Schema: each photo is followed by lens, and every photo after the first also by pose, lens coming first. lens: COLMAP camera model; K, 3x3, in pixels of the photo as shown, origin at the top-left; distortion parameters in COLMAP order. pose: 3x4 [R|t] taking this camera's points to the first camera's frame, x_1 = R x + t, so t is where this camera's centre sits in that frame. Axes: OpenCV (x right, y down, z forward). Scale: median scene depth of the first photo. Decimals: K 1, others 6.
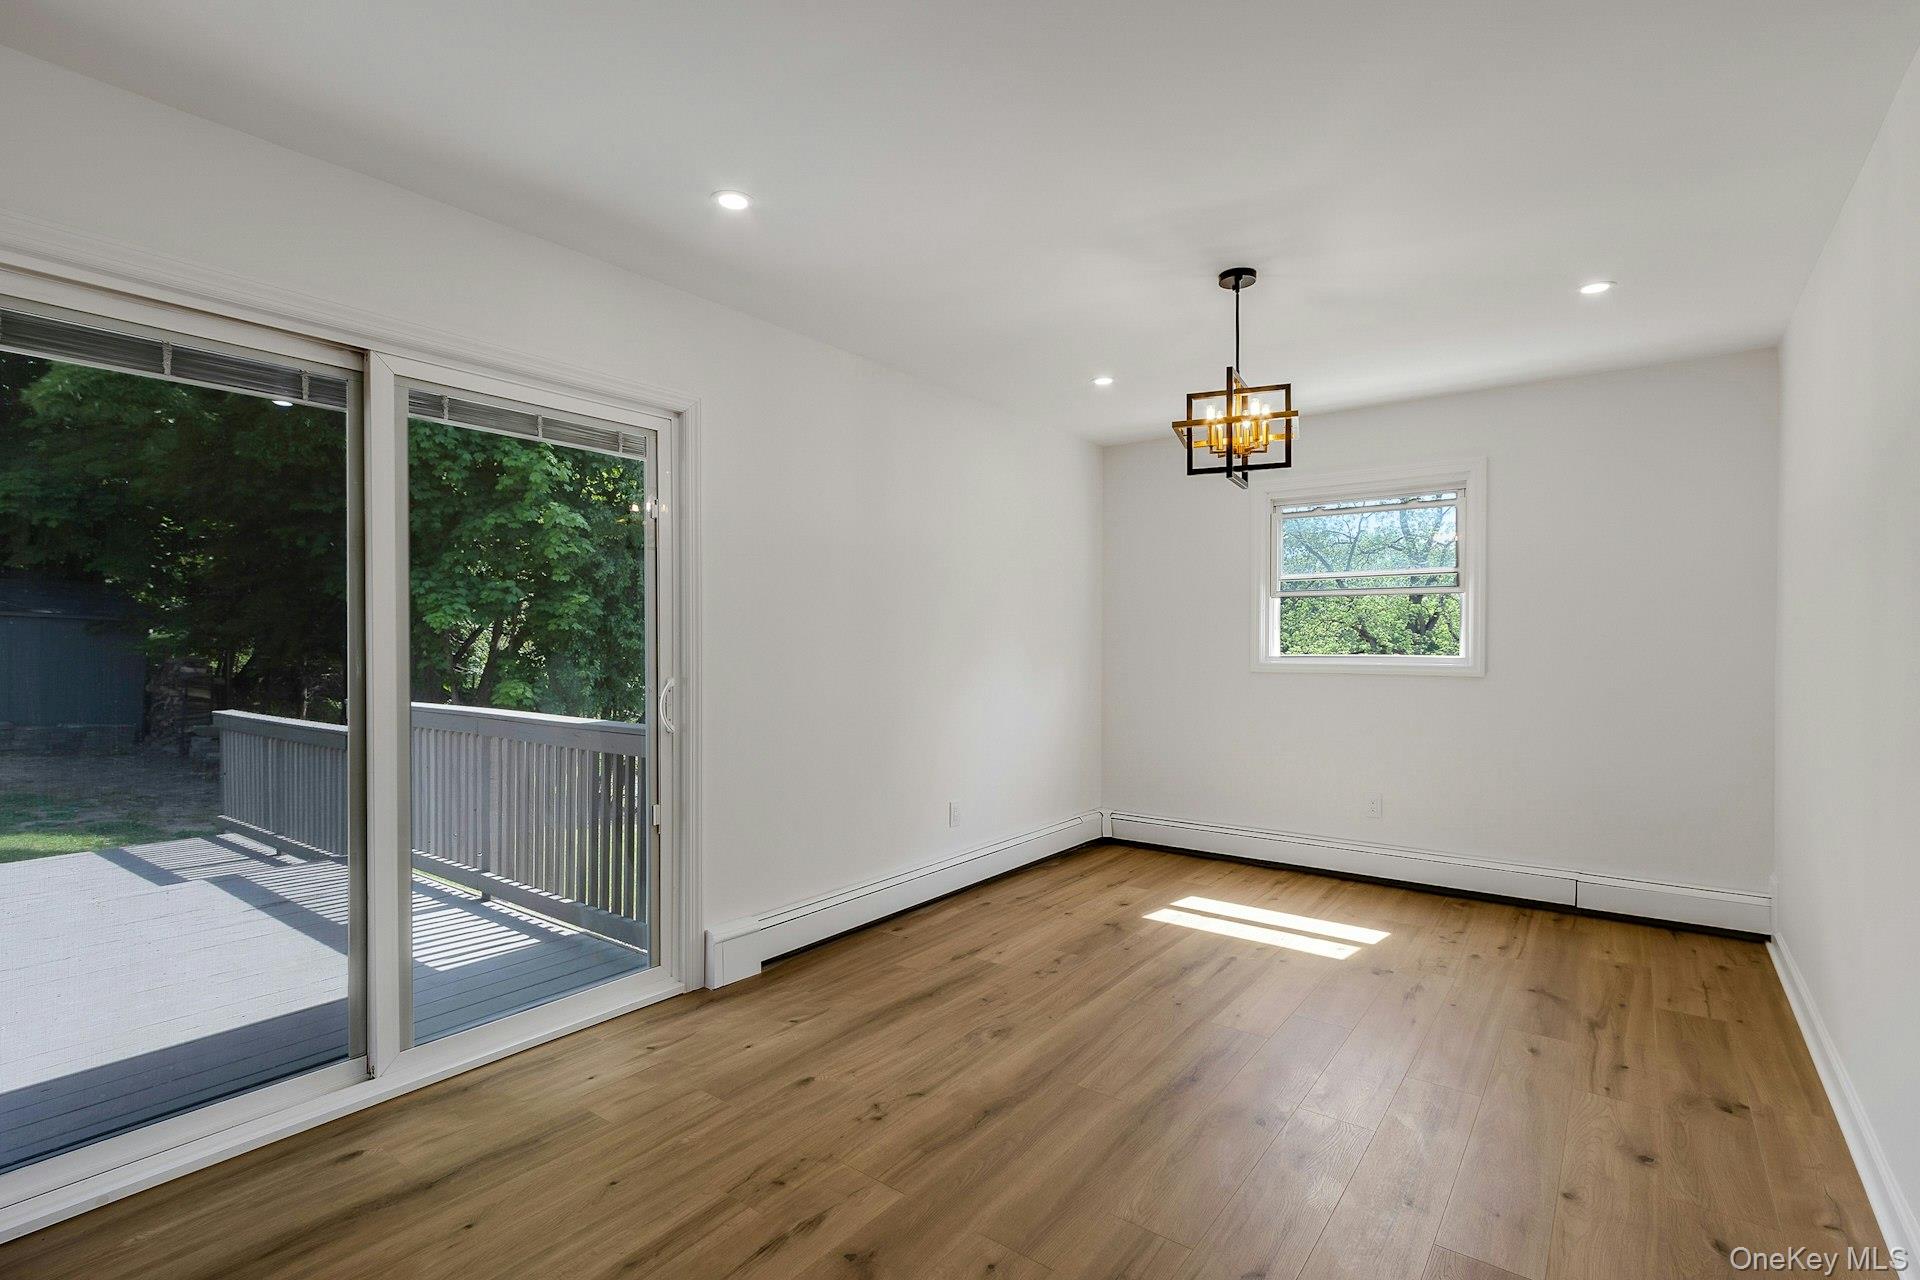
lens RADIAL K [[887.1, 0, 958.5], [0, 887.1, 641.5], [0, 0, 1]] dist [0.006485, -0.001224]
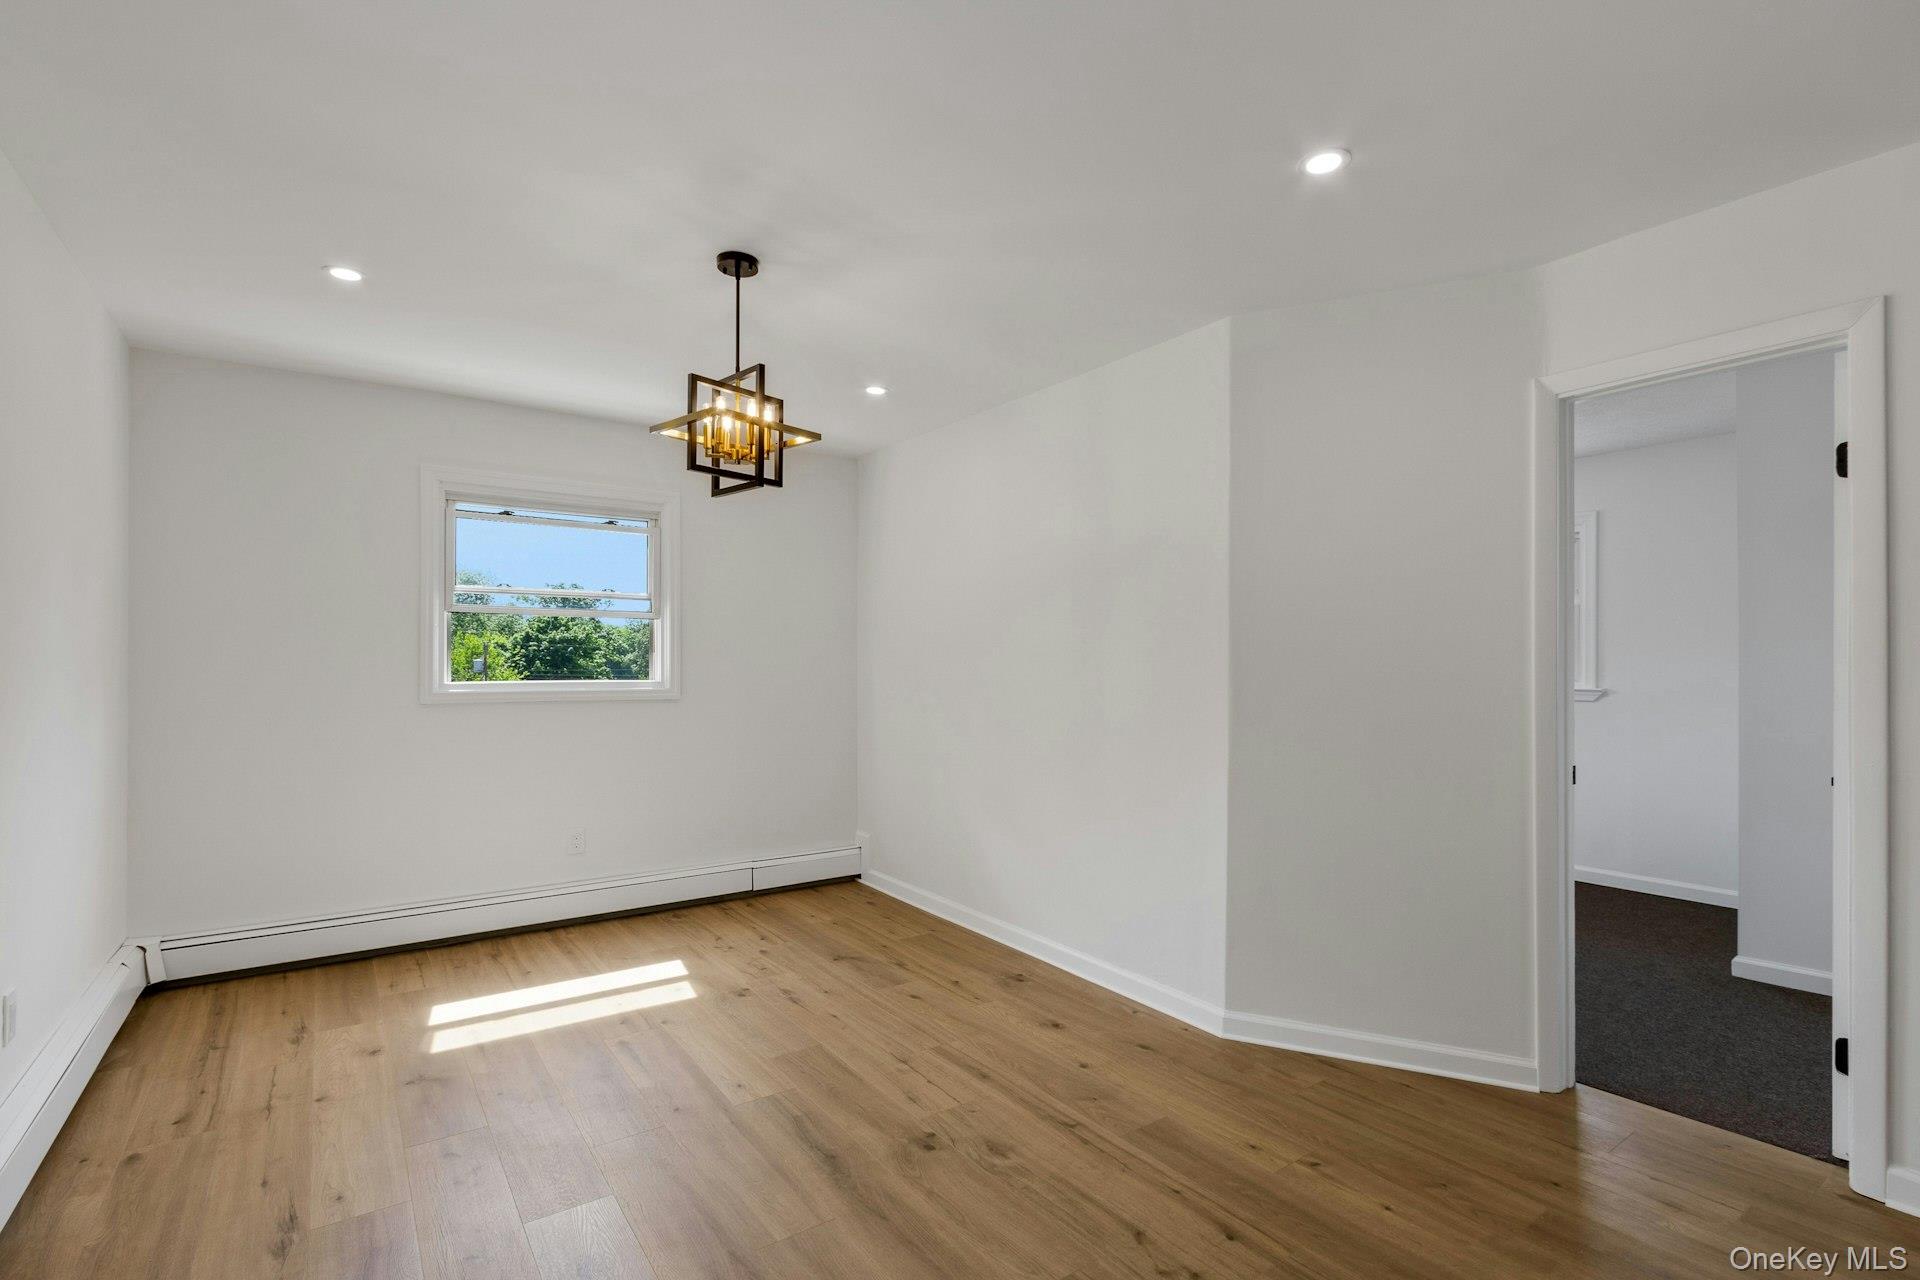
lens RADIAL K [[887.1, 0, 963.1], [0, 887.1, 649.5], [0, 0, 1]] dist [0.006485, -0.001224]
pose [[0.301733, 0.016681, 0.953247, -0.346373], [-0.001038, 0.999852, -0.017168, -0.001433], [-0.953392, 0.004191, 0.301706, 0.374701]]
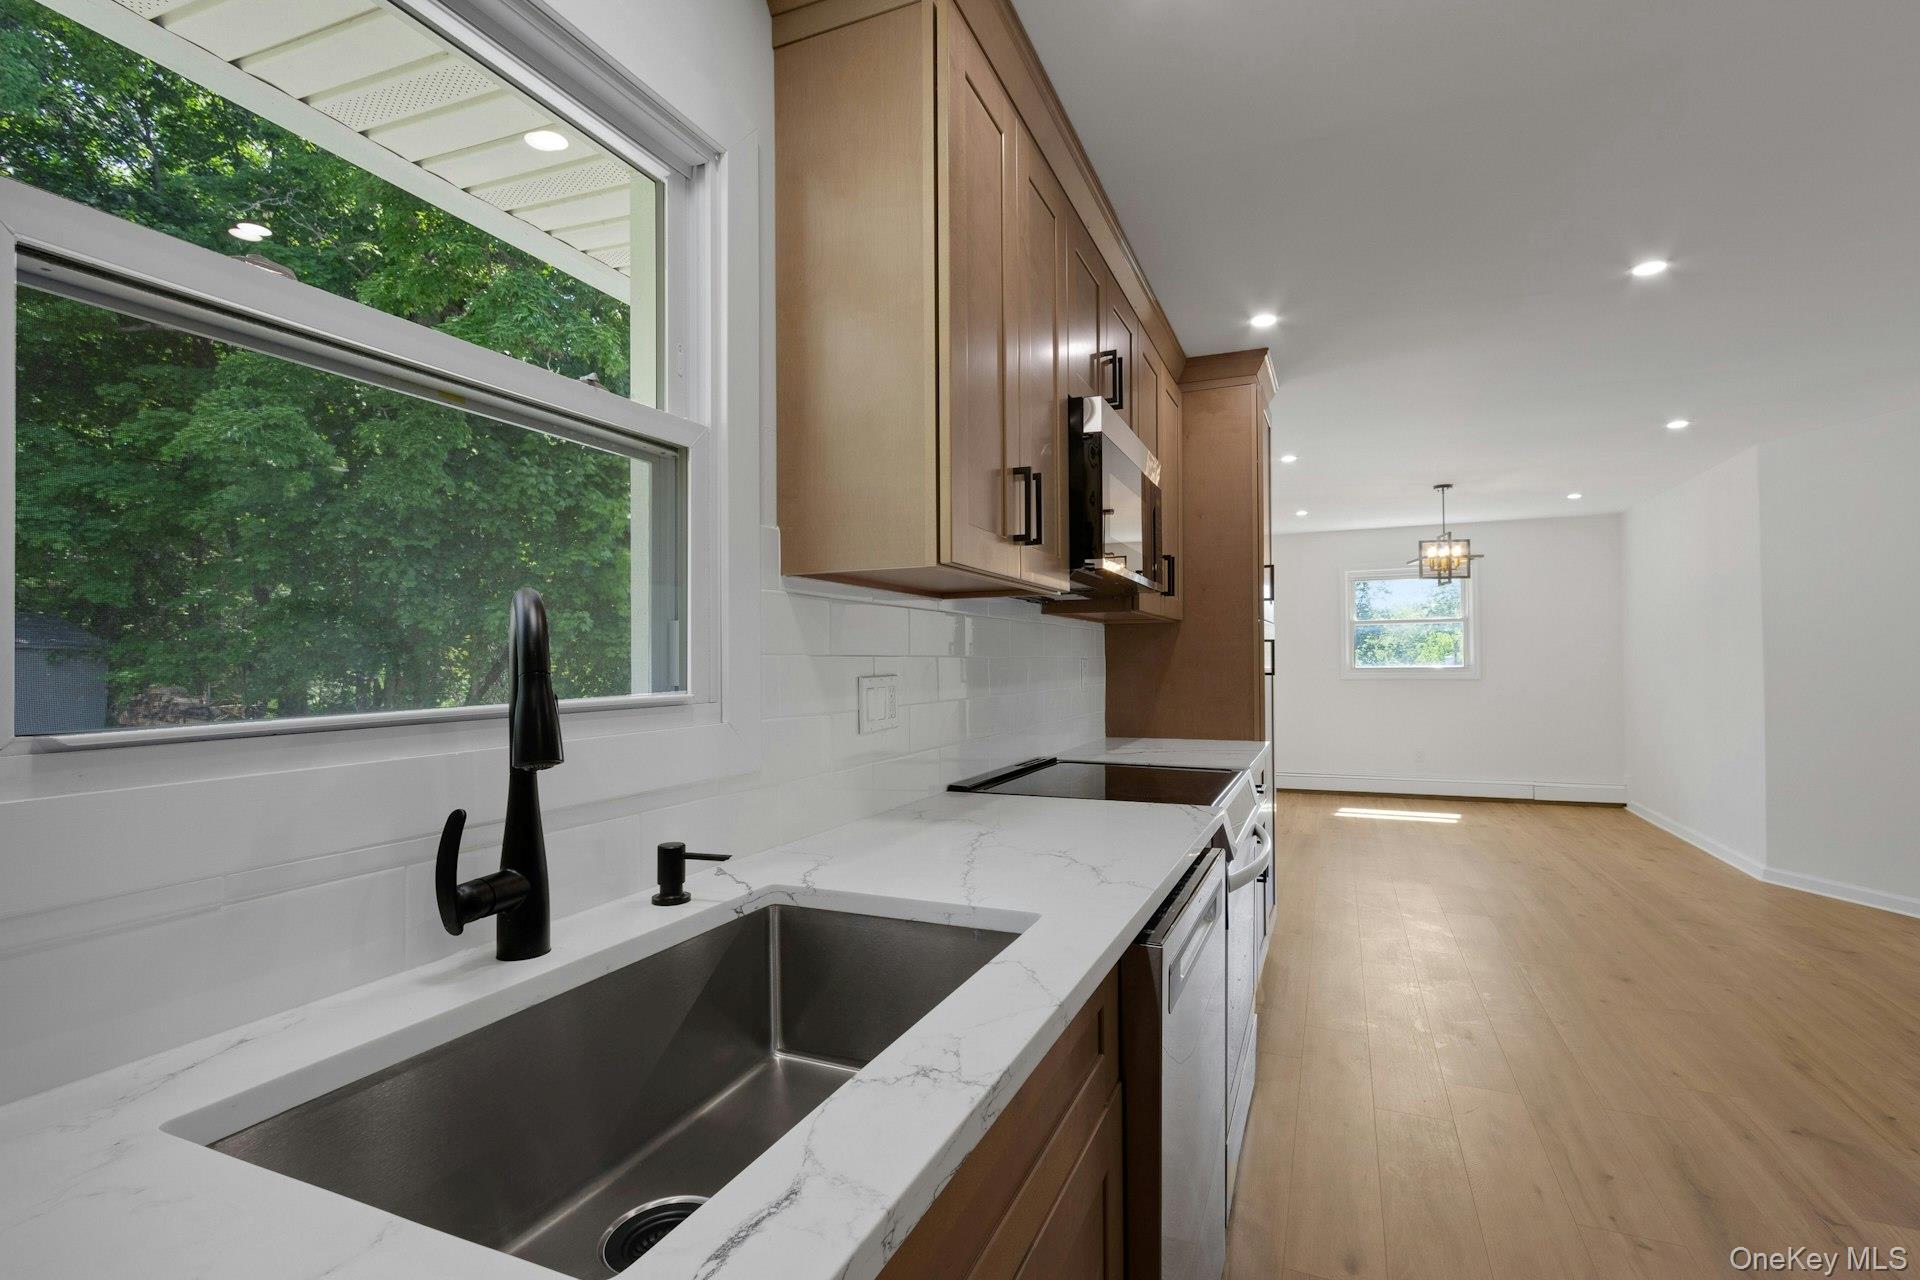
lens RADIAL K [[887.1, 0, 953.8], [0, 887.1, 660.7], [0, 0, 1]] dist [0.006485, -0.001224]
pose [[0.971333, -0.008130, 0.237582, -0.956722], [0.009067, 0.999955, -0.002853, -0.003324], [-0.237549, 0.004926, 0.971363, -0.554537]]
